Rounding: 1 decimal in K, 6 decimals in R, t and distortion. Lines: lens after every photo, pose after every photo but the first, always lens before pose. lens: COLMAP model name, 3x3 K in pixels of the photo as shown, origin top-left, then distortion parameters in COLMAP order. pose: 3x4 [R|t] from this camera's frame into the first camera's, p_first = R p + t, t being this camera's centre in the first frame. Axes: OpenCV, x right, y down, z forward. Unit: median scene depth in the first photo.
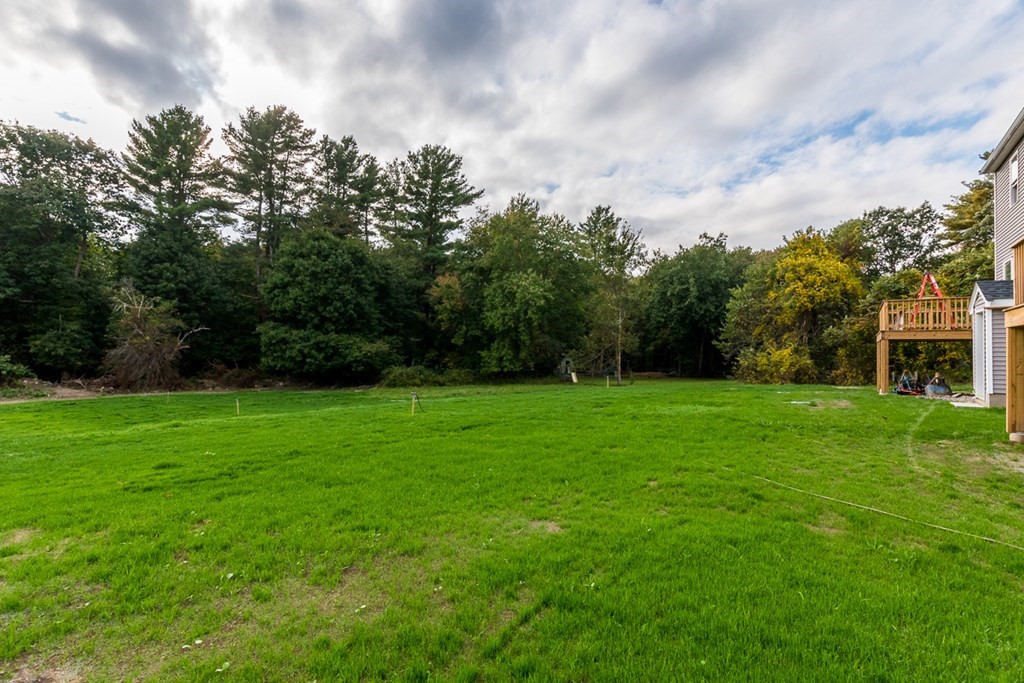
lens RADIAL K [[461.2, 0, 512.0], [0, 461.2, 341.5], [0, 0, 1]] dist [0.000909, 0.000190]
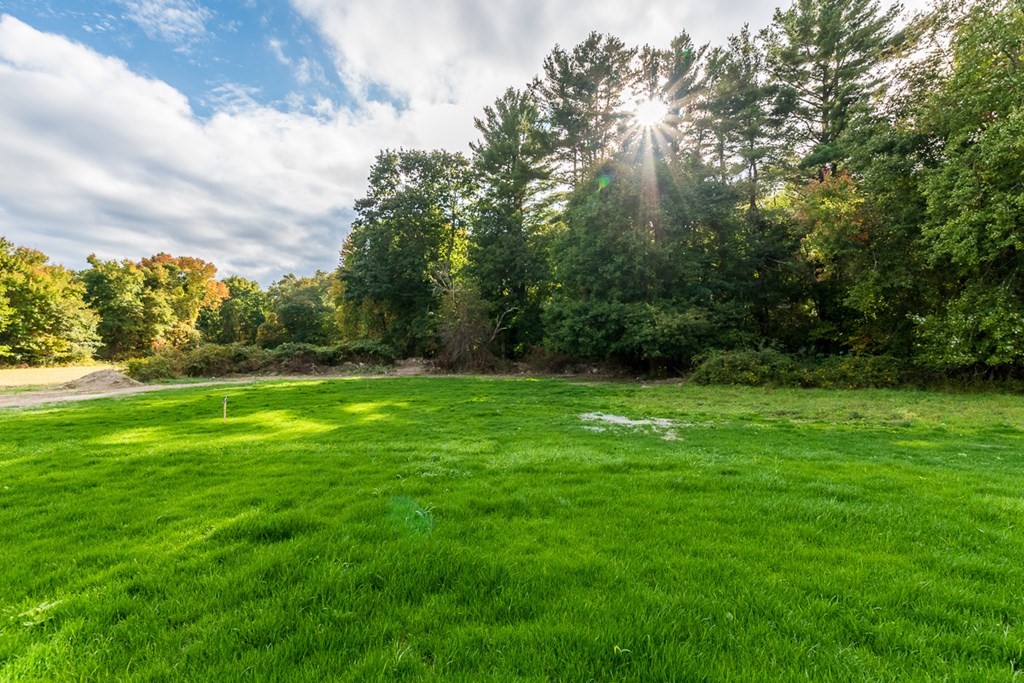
lens RADIAL K [[436.9, 0, 512.0], [0, 436.9, 341.5], [0, 0, 1]] dist [-0.002063, -0.000220]
pose [[0.596269, -0.011230, -0.802706, 0.041730], [0.034825, 0.999323, 0.011888, 0.025763], [0.802029, -0.035043, 0.596257, 0.420187]]
